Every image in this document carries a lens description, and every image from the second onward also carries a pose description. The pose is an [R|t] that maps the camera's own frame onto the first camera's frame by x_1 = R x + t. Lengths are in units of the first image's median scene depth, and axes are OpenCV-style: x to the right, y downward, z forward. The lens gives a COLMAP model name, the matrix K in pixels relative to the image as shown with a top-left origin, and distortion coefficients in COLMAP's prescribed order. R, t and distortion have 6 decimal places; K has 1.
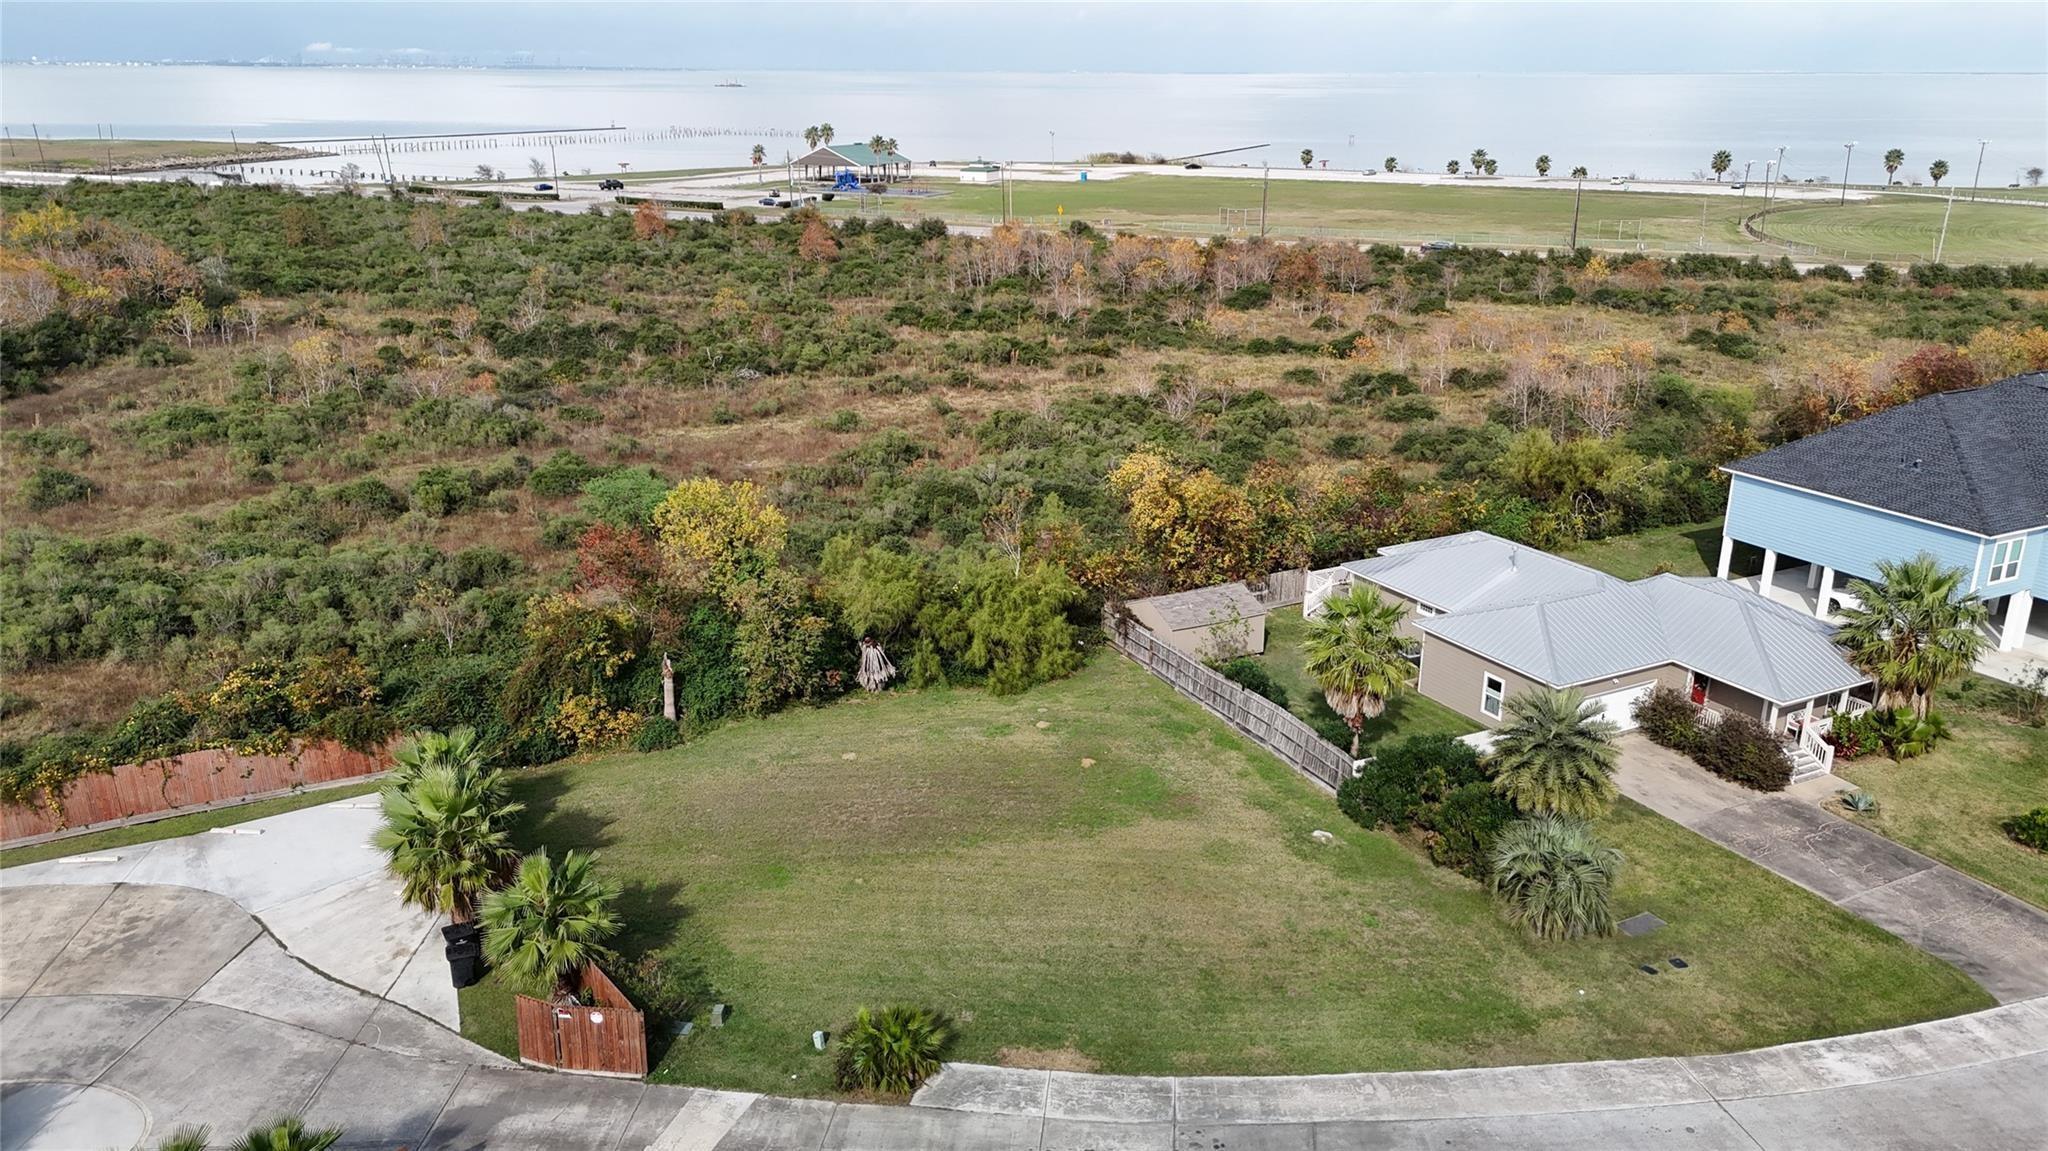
lens RADIAL K [[1488.3, 0, 1023.4], [0, 1488.3, 633.9], [0, 0, 1]] dist [0.055490, -0.047212]
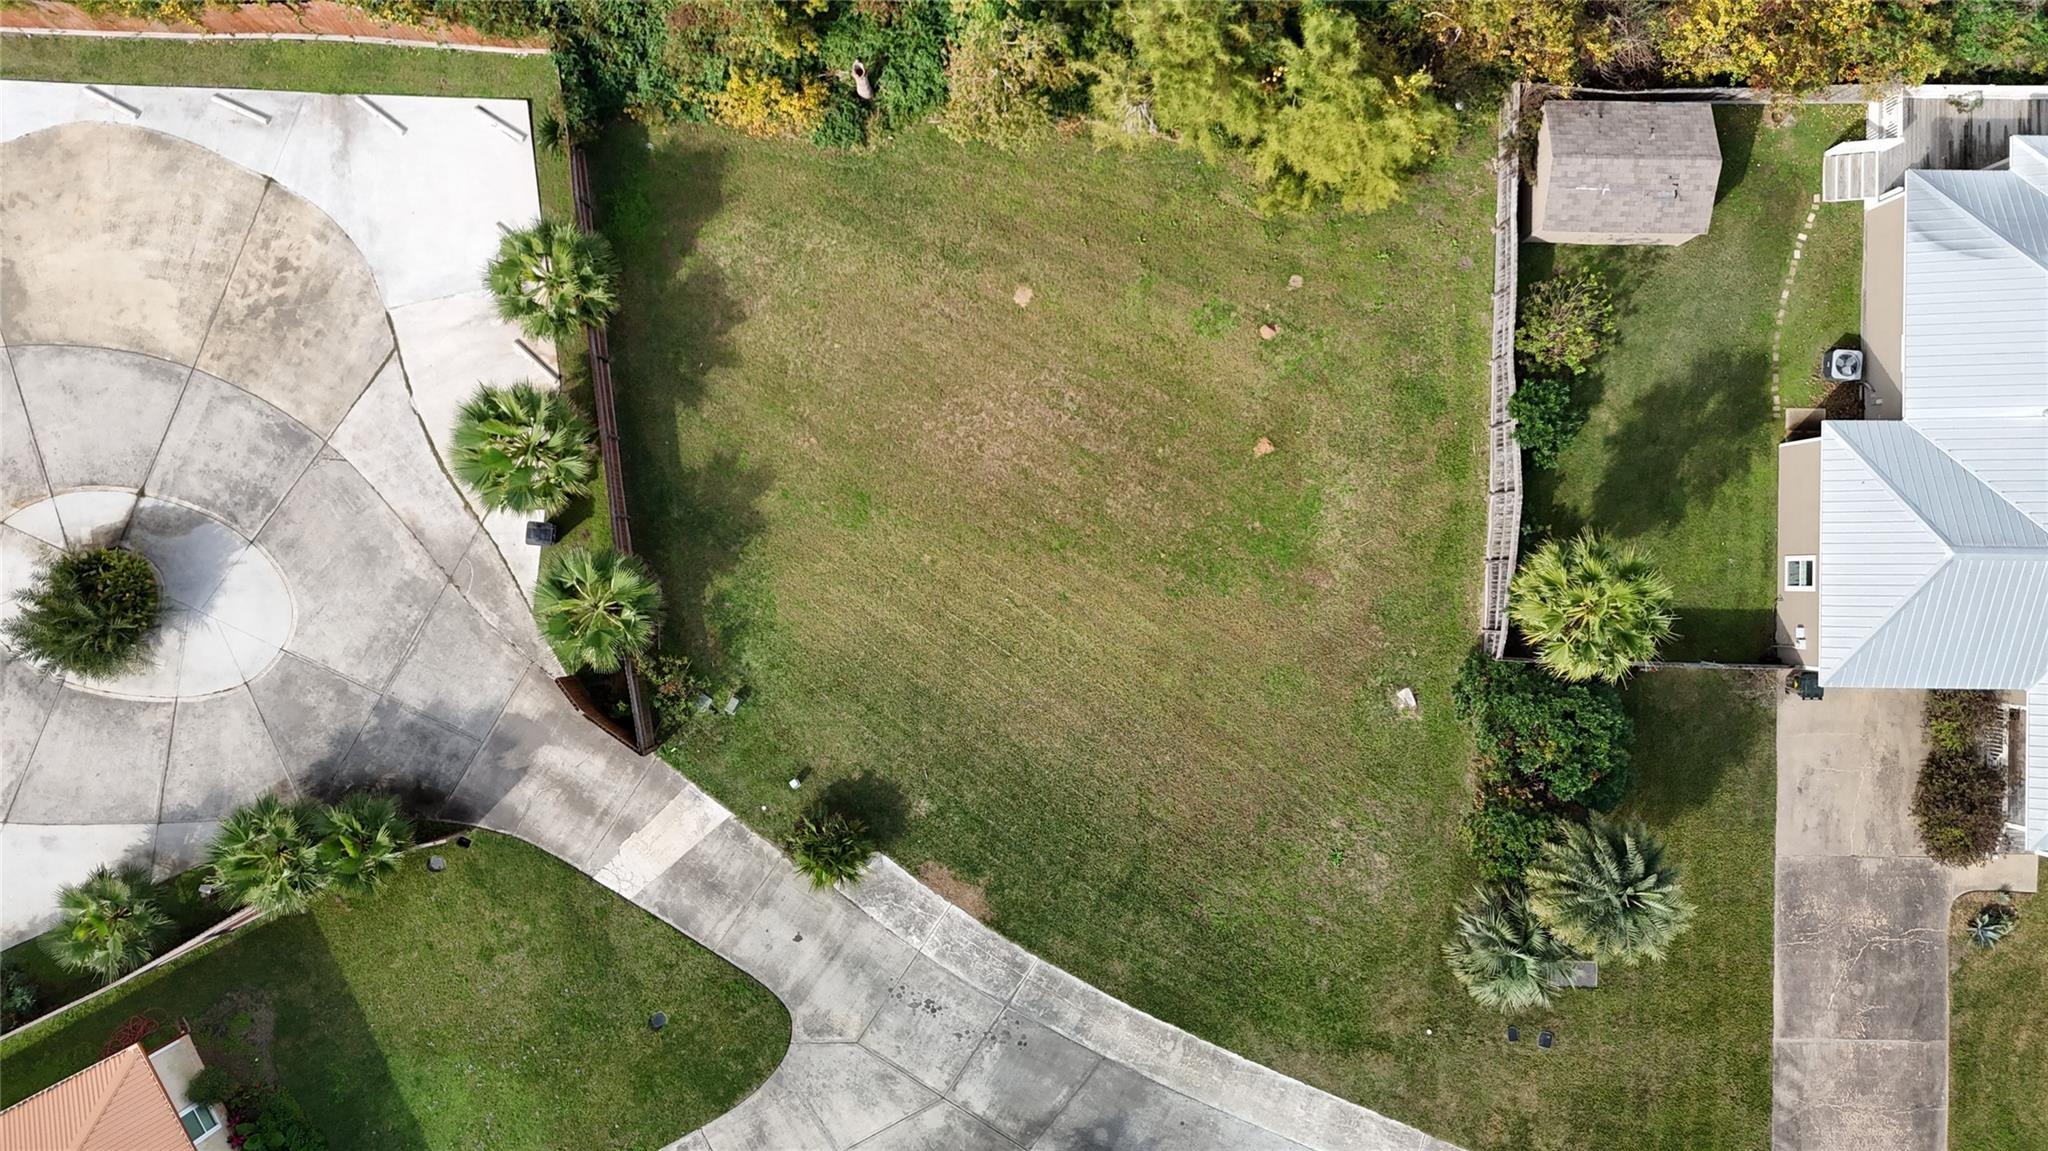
lens RADIAL K [[1511.2, 0, 1024.0], [0, 1511.2, 575.5], [0, 0, 1]] dist [0.076504, -0.076728]
pose [[0.877014, 0.480423, 0.006334, -0.040925], [-0.180478, 0.317187, 0.931032, -0.584100], [0.445280, -0.817671, 0.364883, 0.492064]]
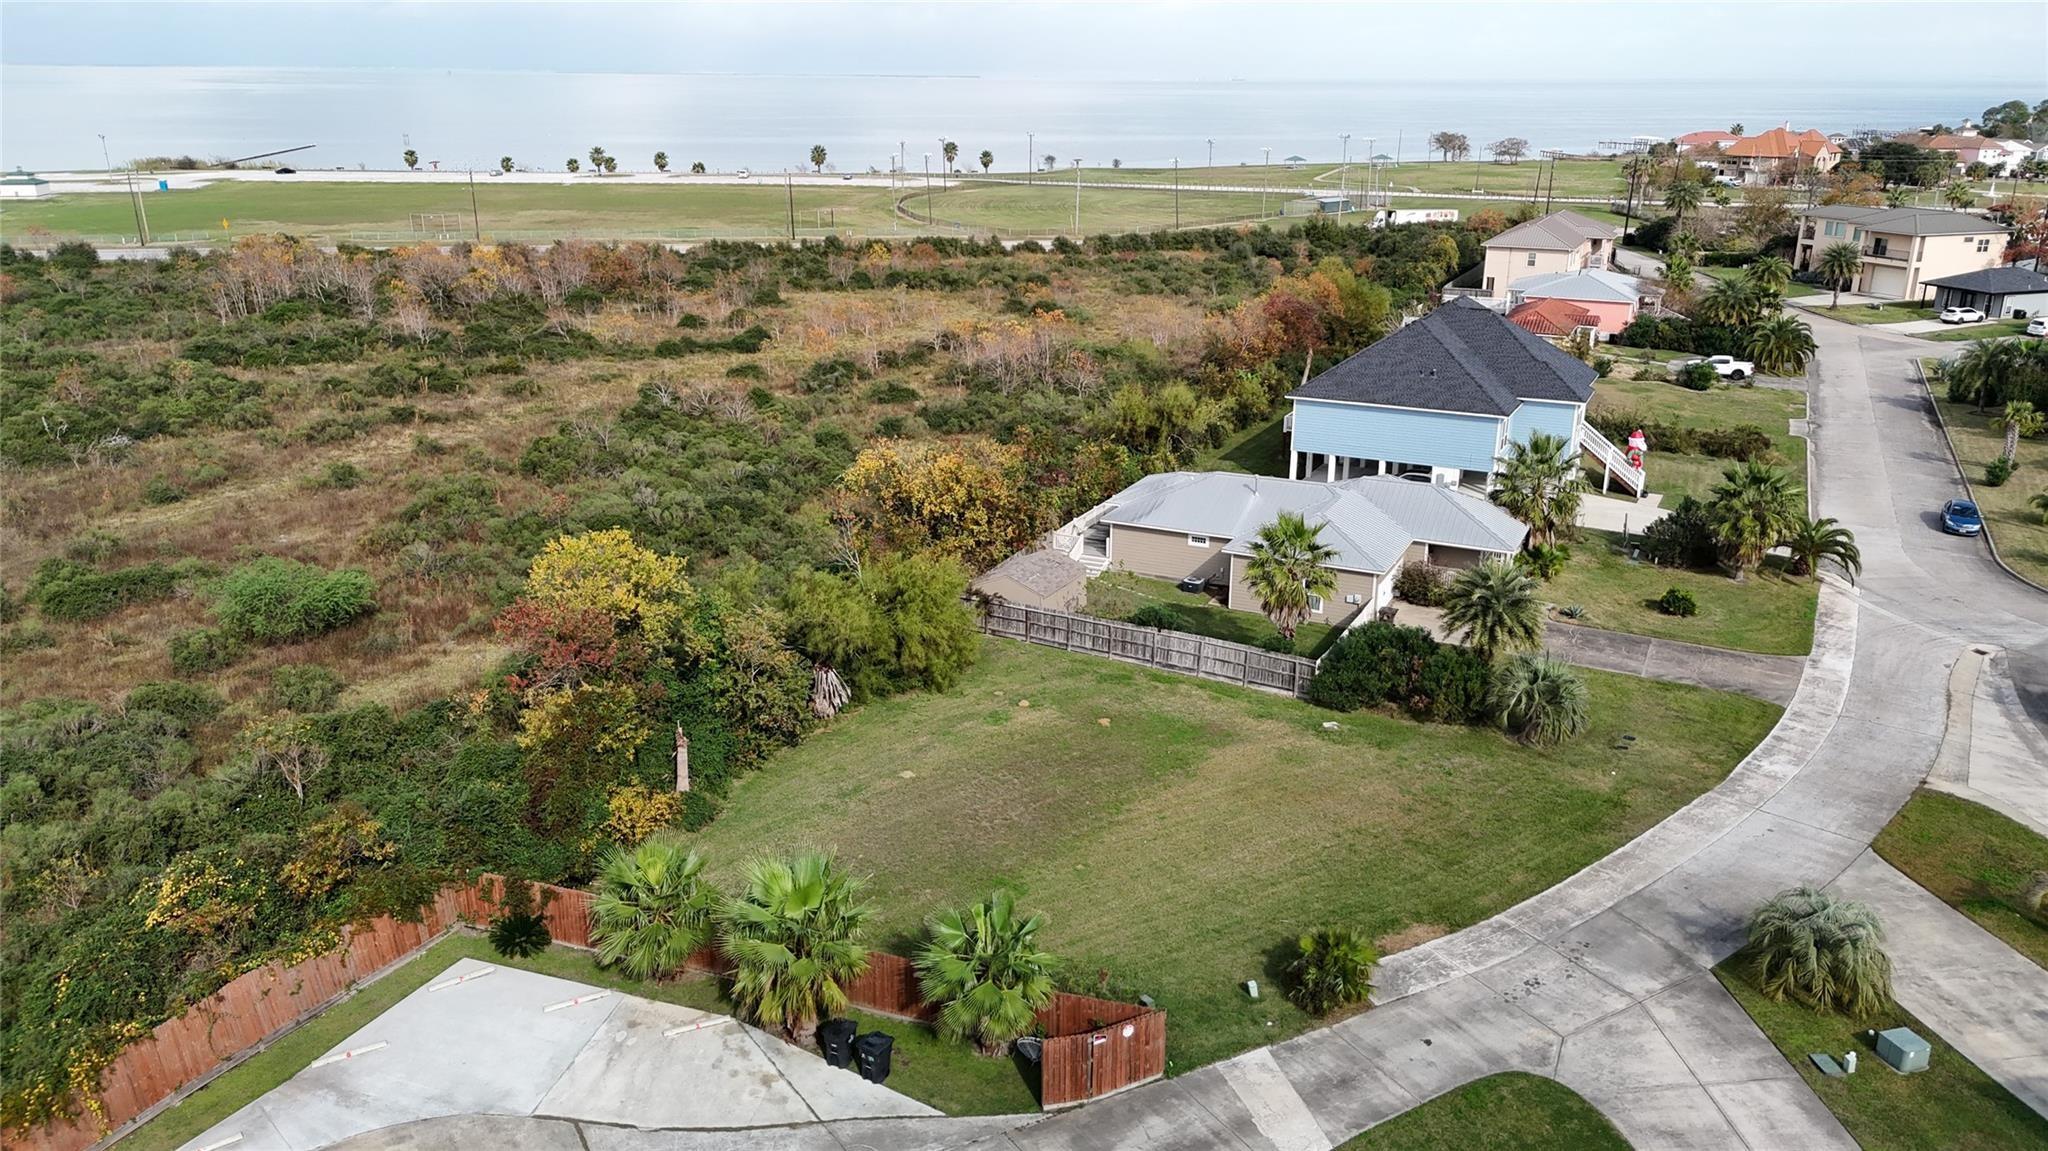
lens RADIAL K [[1511.2, 0, 1024.0], [0, 1511.2, 575.5], [0, 0, 1]] dist [0.076504, -0.076728]
pose [[0.809790, -0.183095, 0.557420, -0.517558], [0.204026, 0.978645, 0.025055, -0.048756], [-0.550104, 0.093439, 0.829852, 0.102525]]
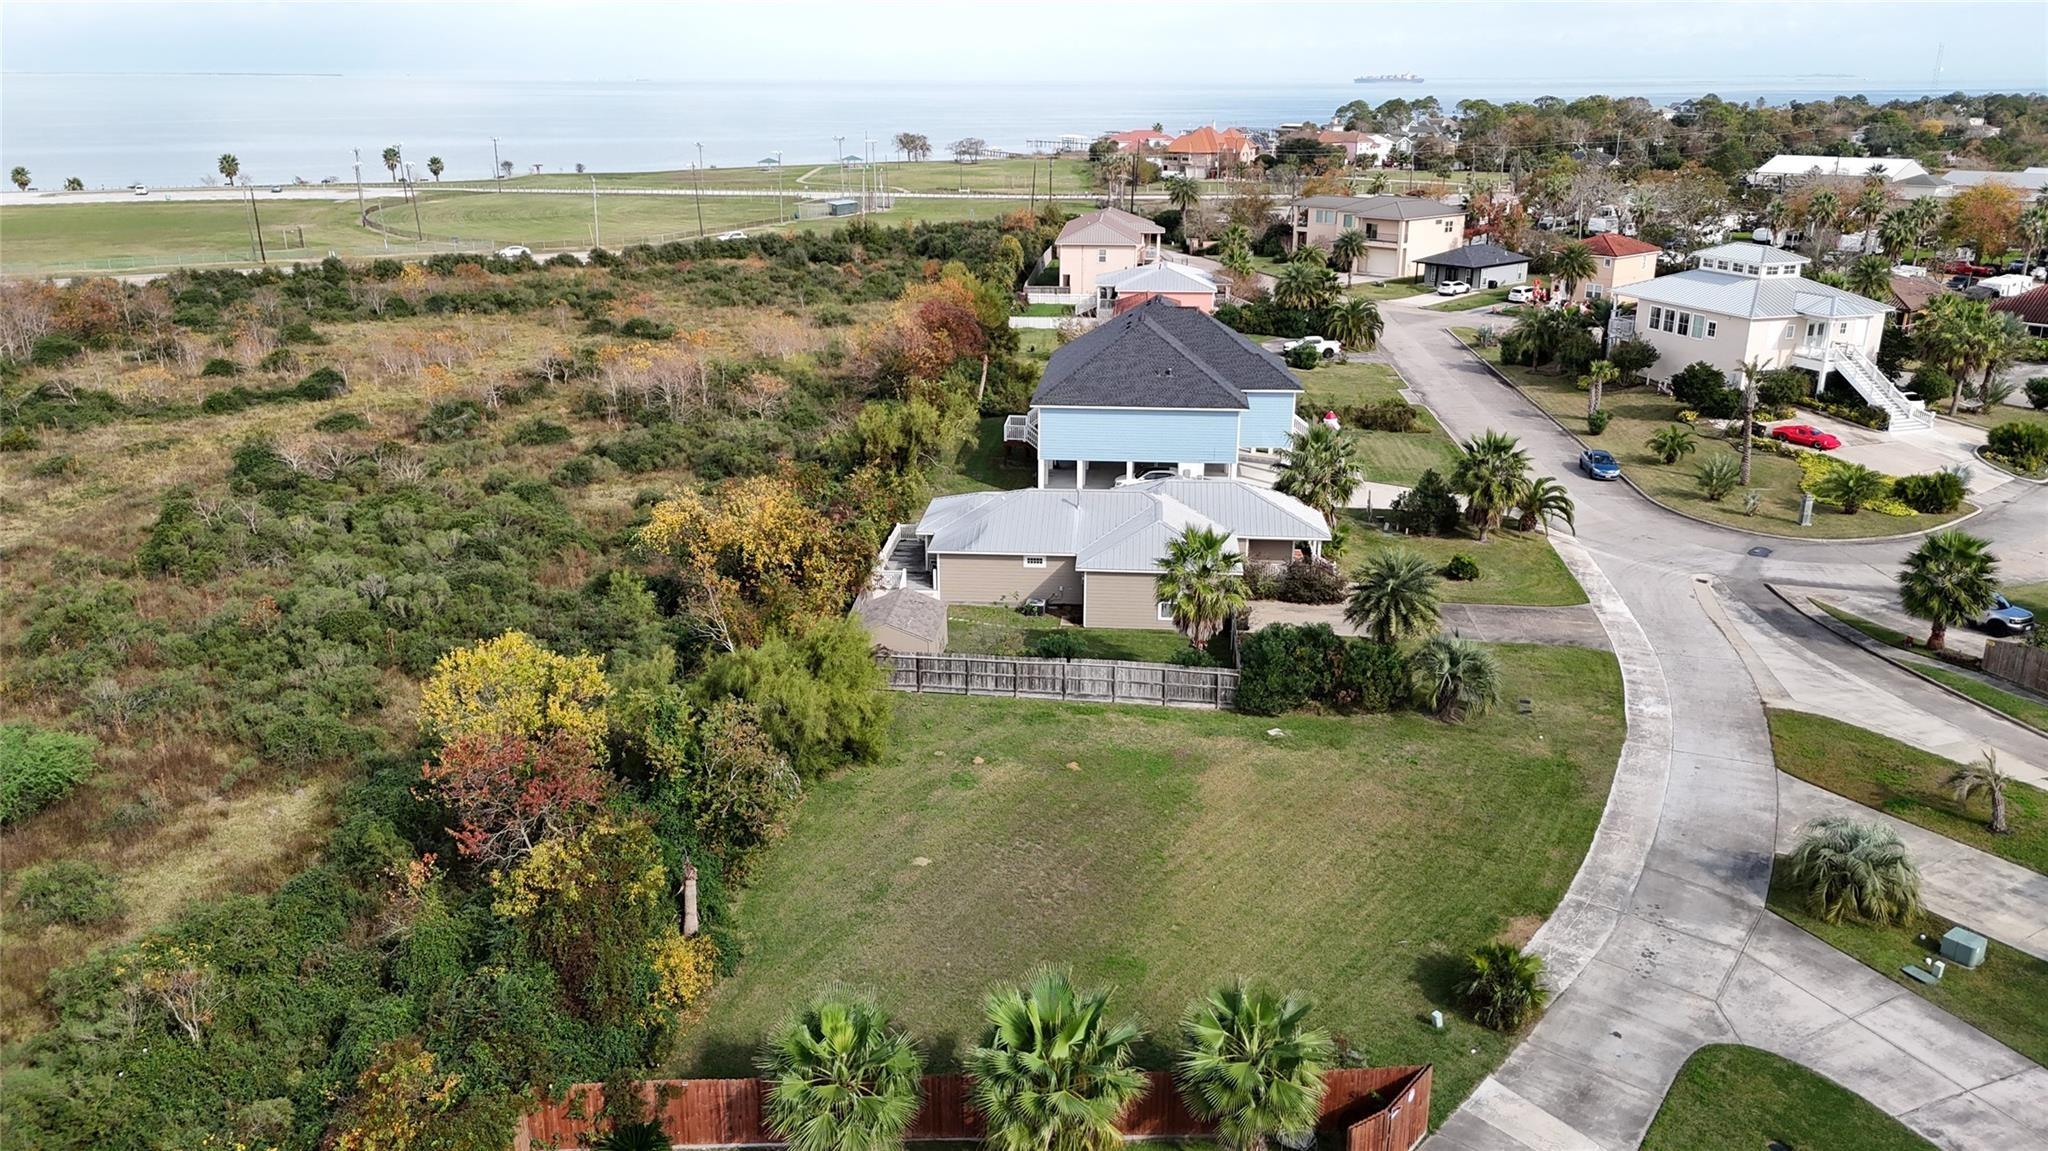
lens RADIAL K [[1511.2, 0, 1024.0], [0, 1511.2, 575.5], [0, 0, 1]] dist [0.076504, -0.076728]
pose [[0.538761, -0.265472, 0.799538, -0.667963], [0.296850, 0.948006, 0.114738, -0.143748], [-0.788427, 0.175527, 0.589554, 0.345256]]
